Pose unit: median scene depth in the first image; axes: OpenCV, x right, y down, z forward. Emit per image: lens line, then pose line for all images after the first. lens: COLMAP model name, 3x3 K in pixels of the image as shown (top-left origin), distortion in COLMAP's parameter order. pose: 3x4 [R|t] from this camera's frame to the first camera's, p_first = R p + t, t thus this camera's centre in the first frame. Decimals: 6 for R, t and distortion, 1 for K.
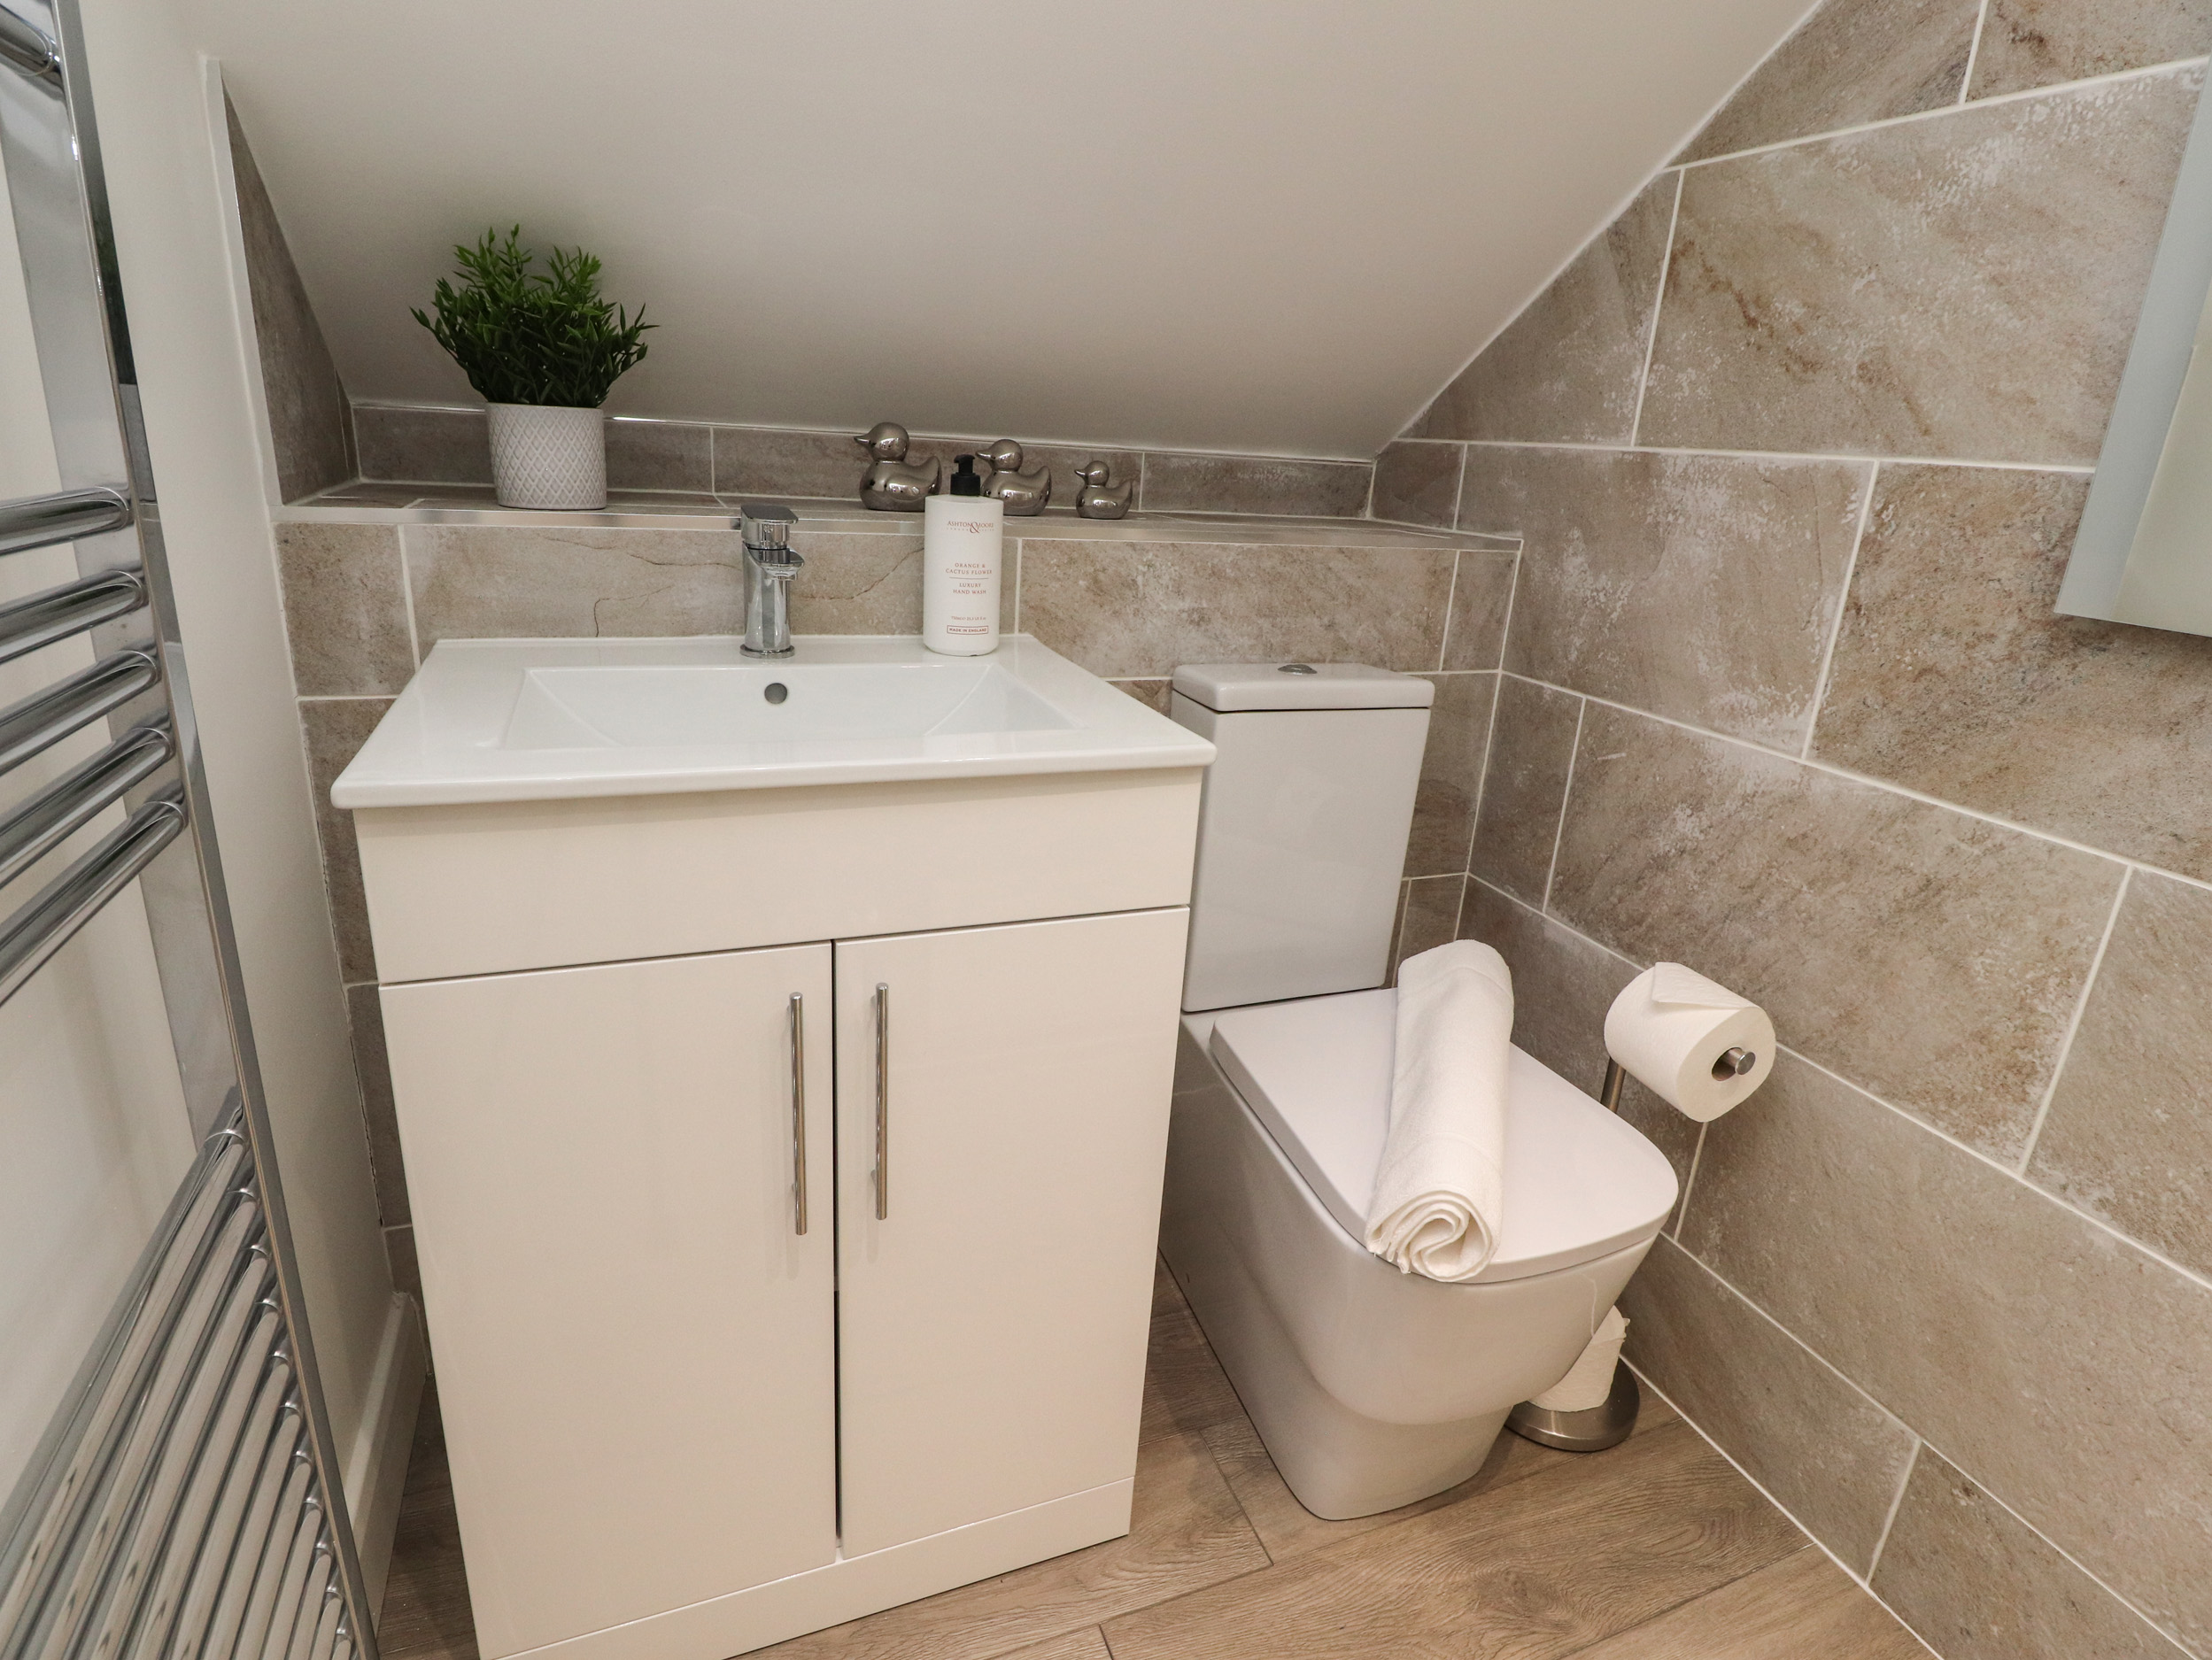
lens RADIAL K [[1148.8, 0, 1095.9], [0, 1148.8, 803.7], [0, 0, 1]] dist [0.004694, -0.016979]
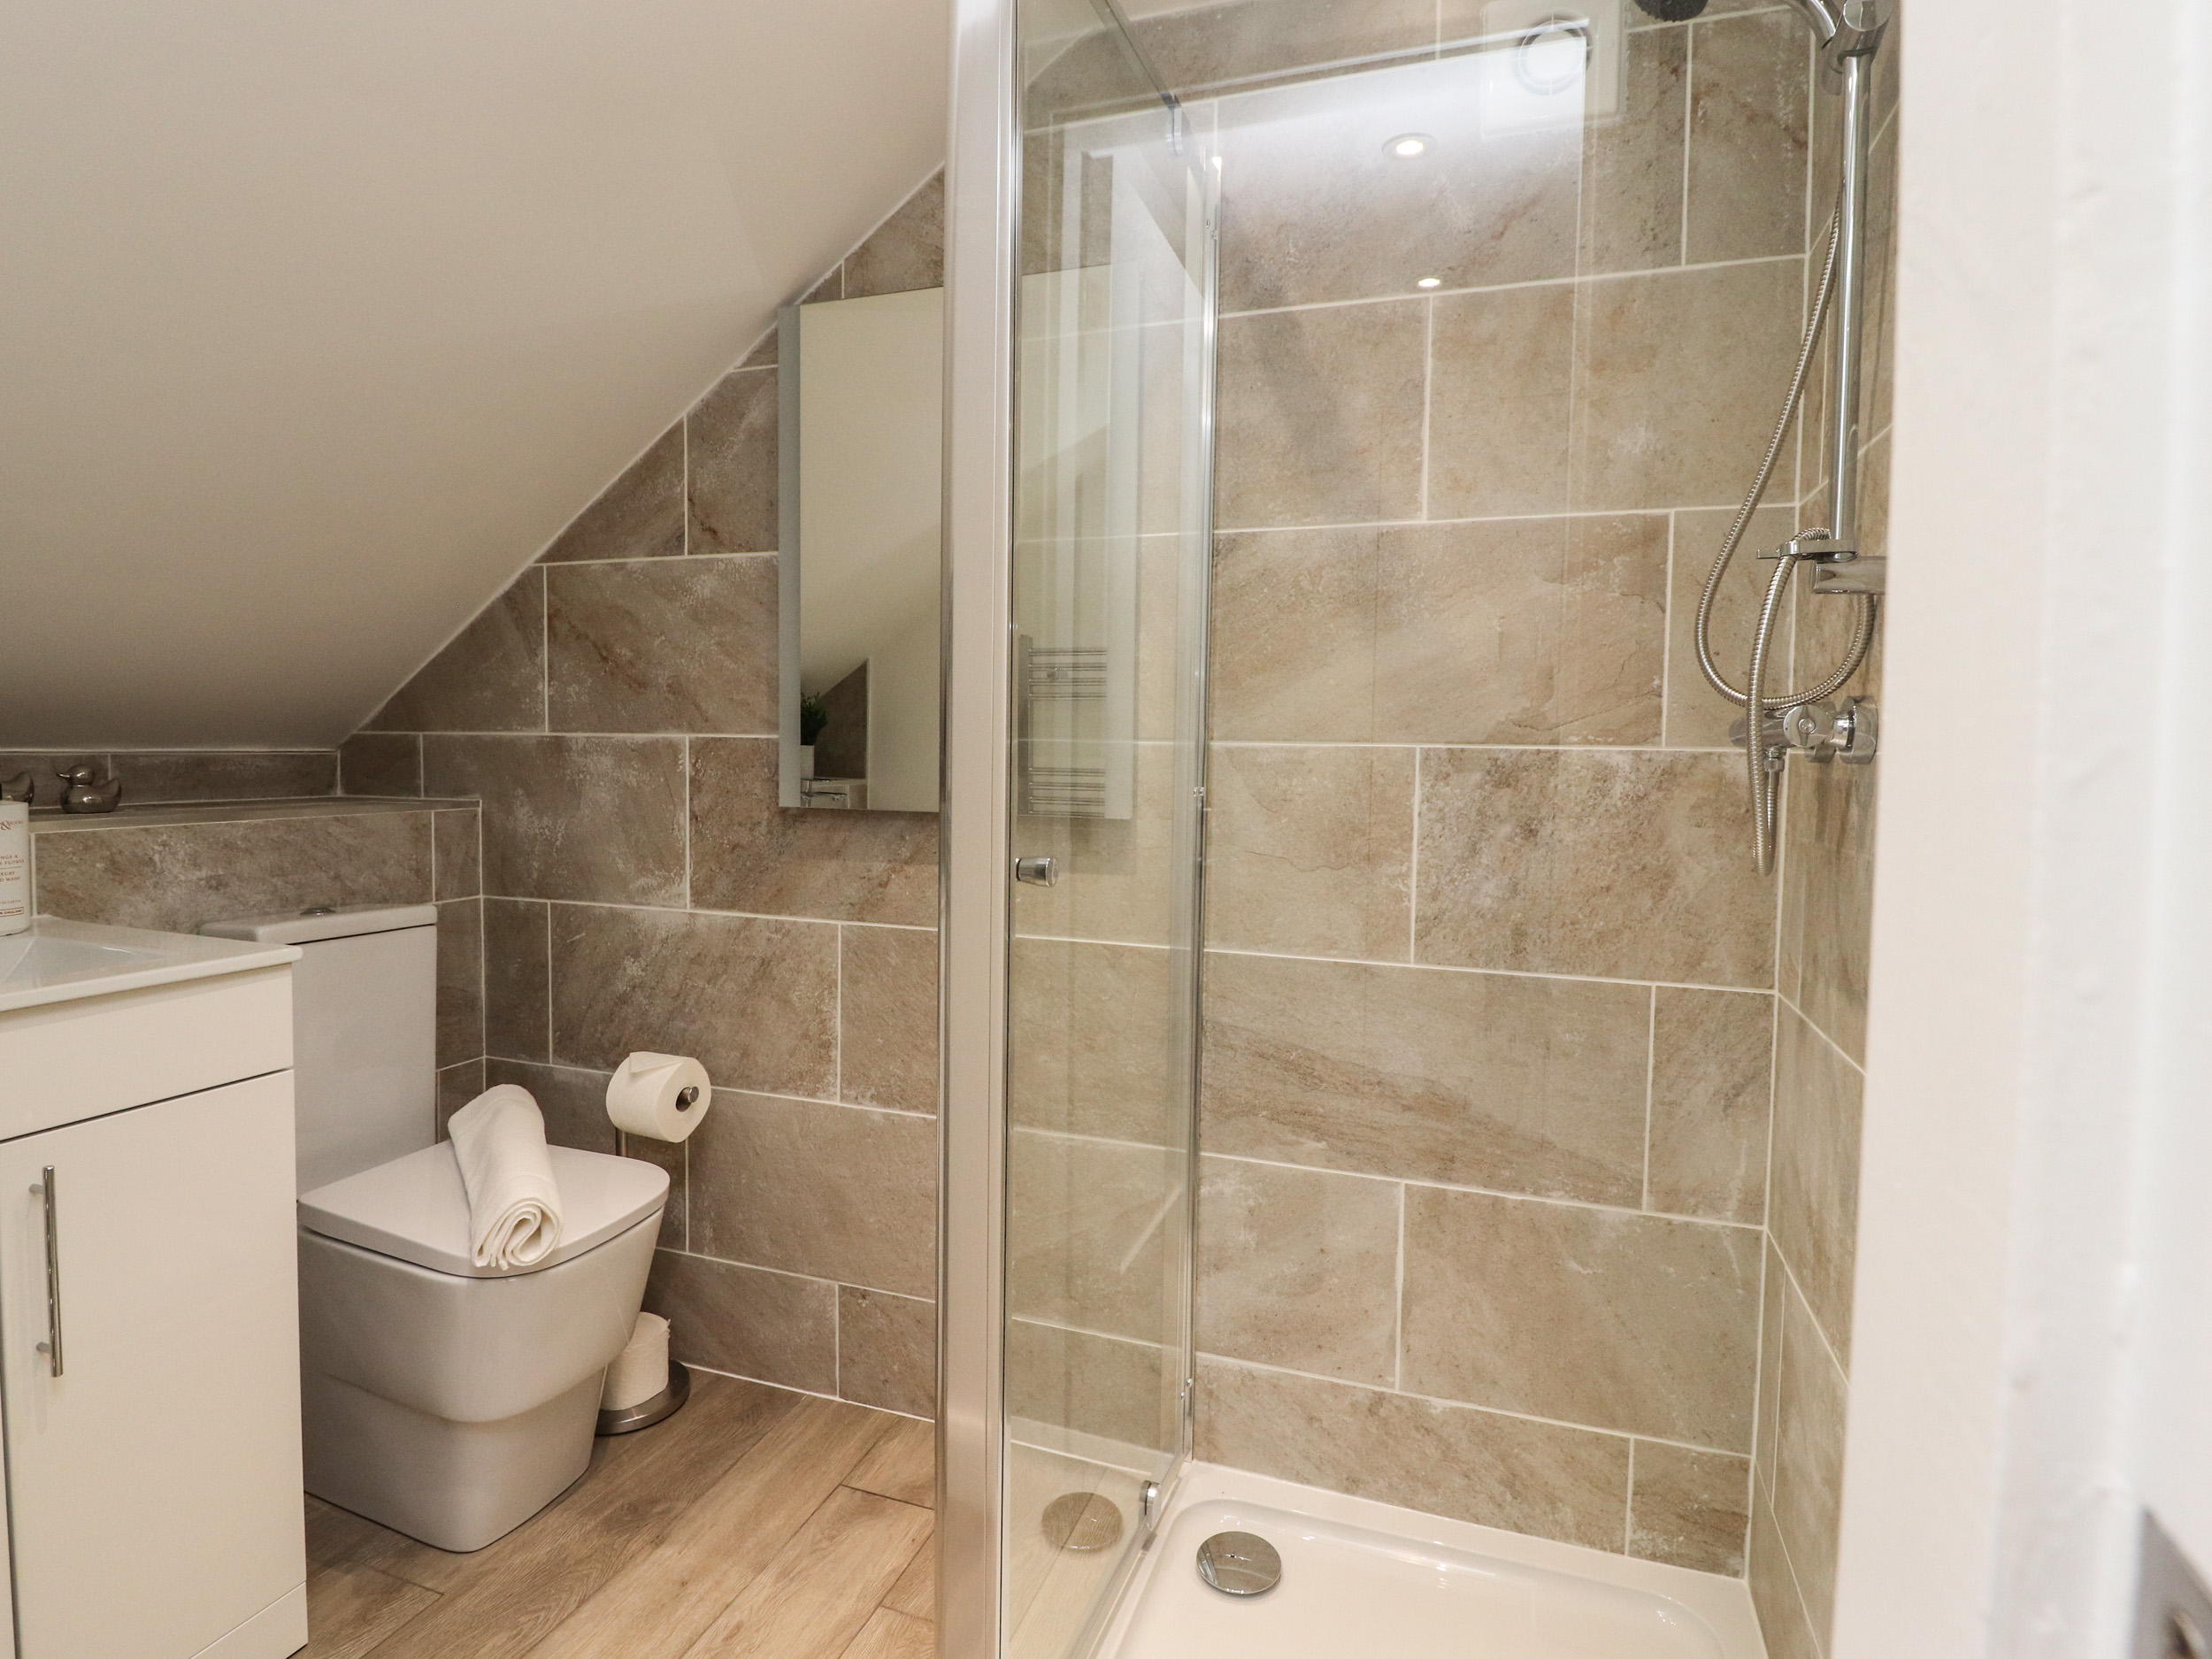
lens RADIAL K [[1180.9, 0, 1095.6], [0, 1180.9, 802.1], [0, 0, 1]] dist [0.000034, -0.013716]
pose [[0.658361, -0.086543, 0.747711, -0.245946], [0.253733, 0.960743, -0.112212, 0.145263], [-0.708647, 0.263595, 0.654475, -0.545730]]
